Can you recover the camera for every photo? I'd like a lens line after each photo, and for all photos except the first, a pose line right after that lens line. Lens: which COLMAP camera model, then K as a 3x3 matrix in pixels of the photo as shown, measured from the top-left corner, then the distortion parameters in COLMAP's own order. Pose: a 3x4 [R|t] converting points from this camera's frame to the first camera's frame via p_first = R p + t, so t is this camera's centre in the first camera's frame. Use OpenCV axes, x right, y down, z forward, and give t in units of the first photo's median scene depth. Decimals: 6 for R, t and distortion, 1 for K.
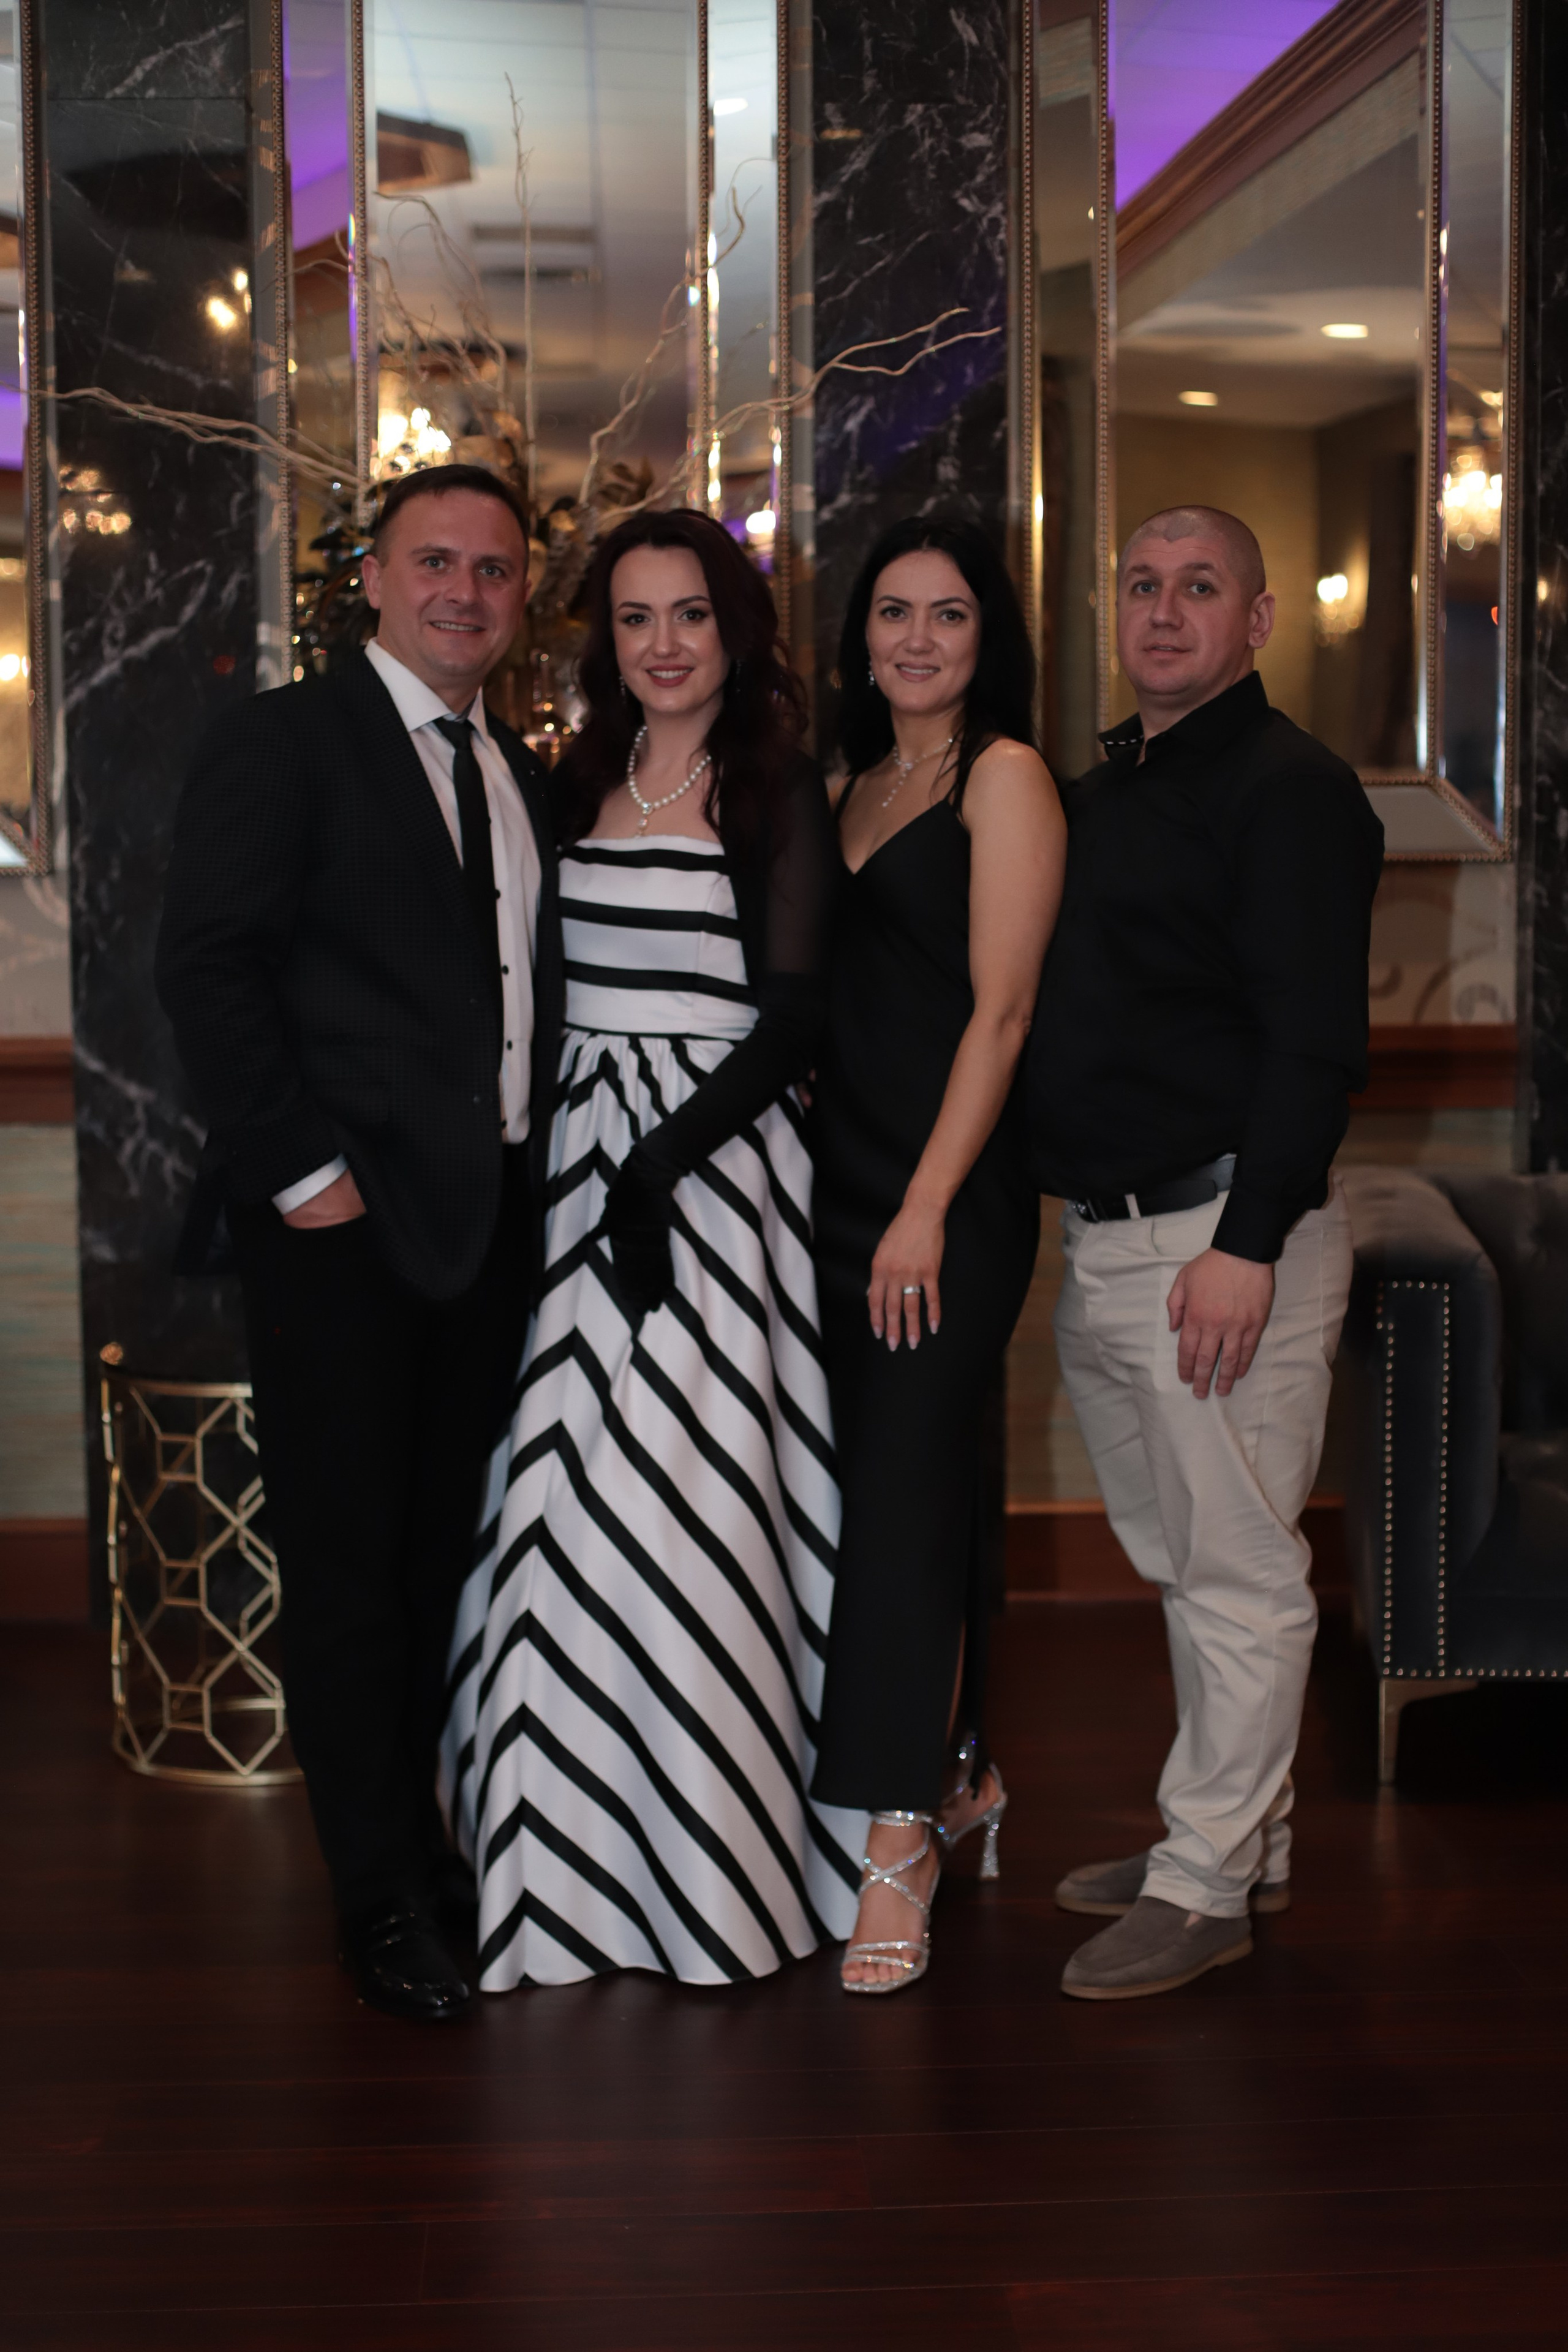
lens RADIAL K [[3482.7, 0, 801.3], [0, 3482.7, 1179.7], [0, 0, 1]] dist [-0.048265, 0.000000]
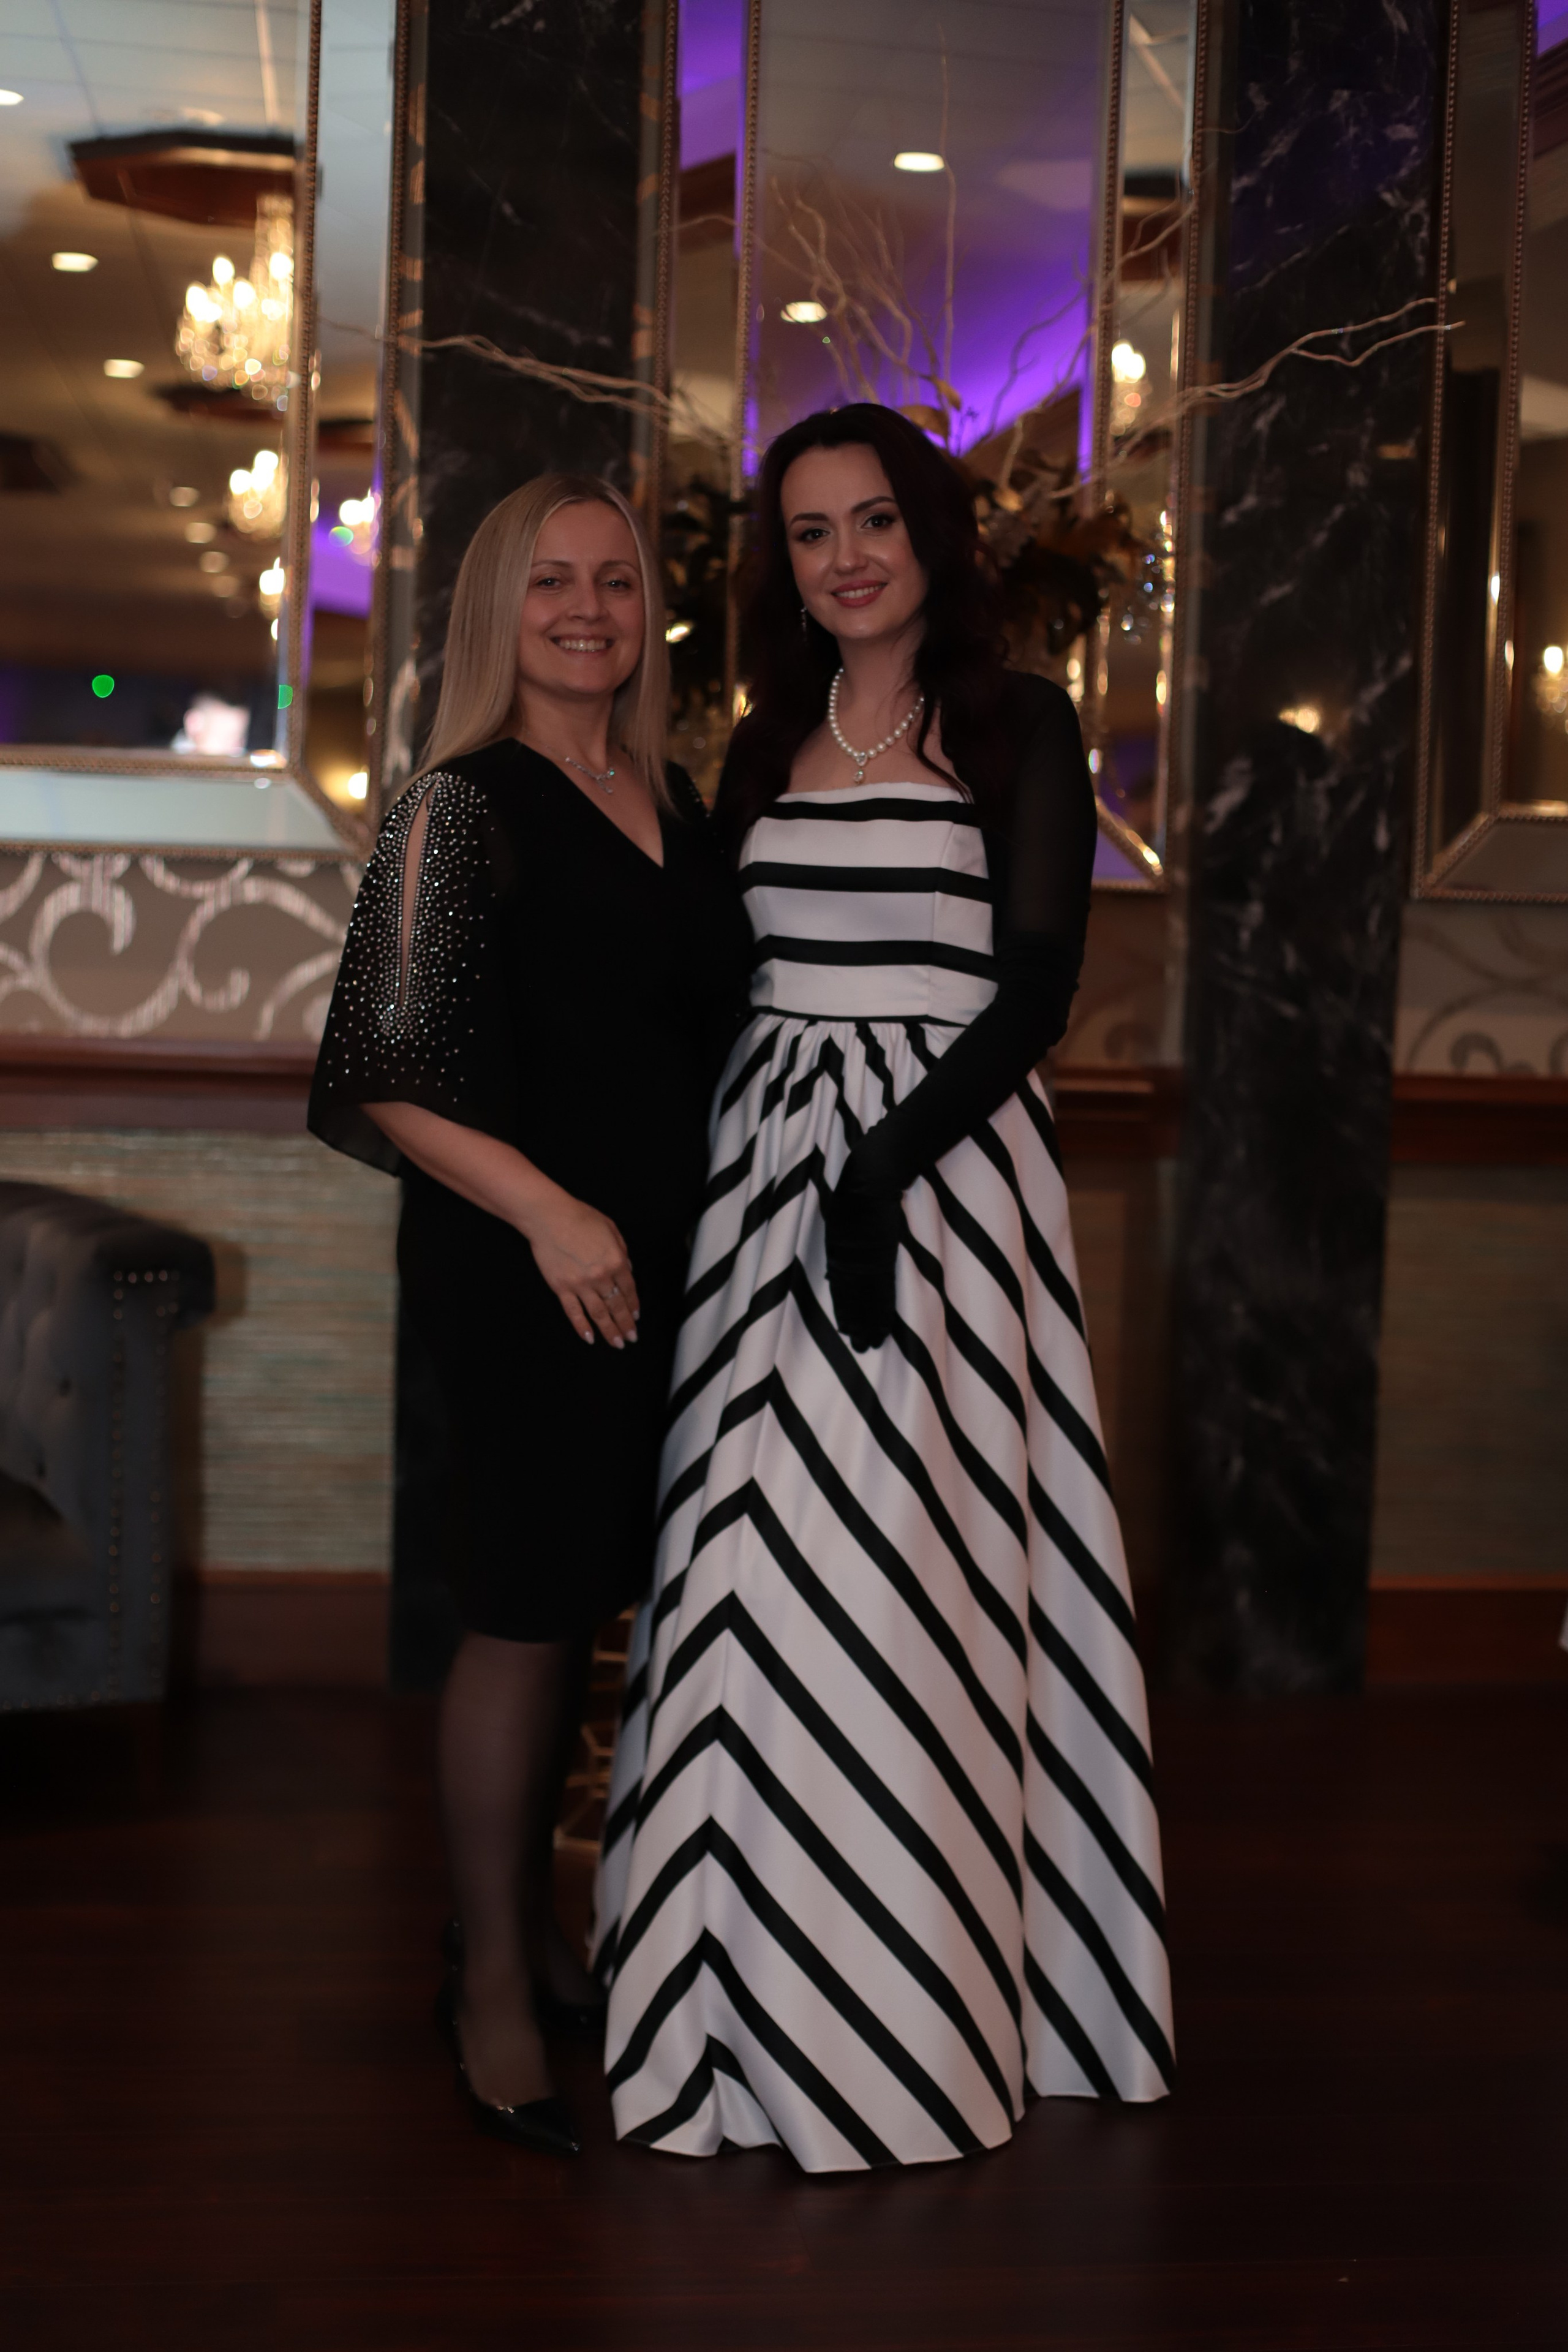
lens RADIAL K [[3482.7, 0, 787.6], [0, 3482.7, 1171.1], [0, 0, 1]] dist [-0.048265, 0.000000]
pose [[0.996181, 0.033497, 0.080633, -0.183286], [-0.030590, 0.998846, -0.037024, 0.024046], [-0.081781, 0.034416, 0.996056, 0.080605]]
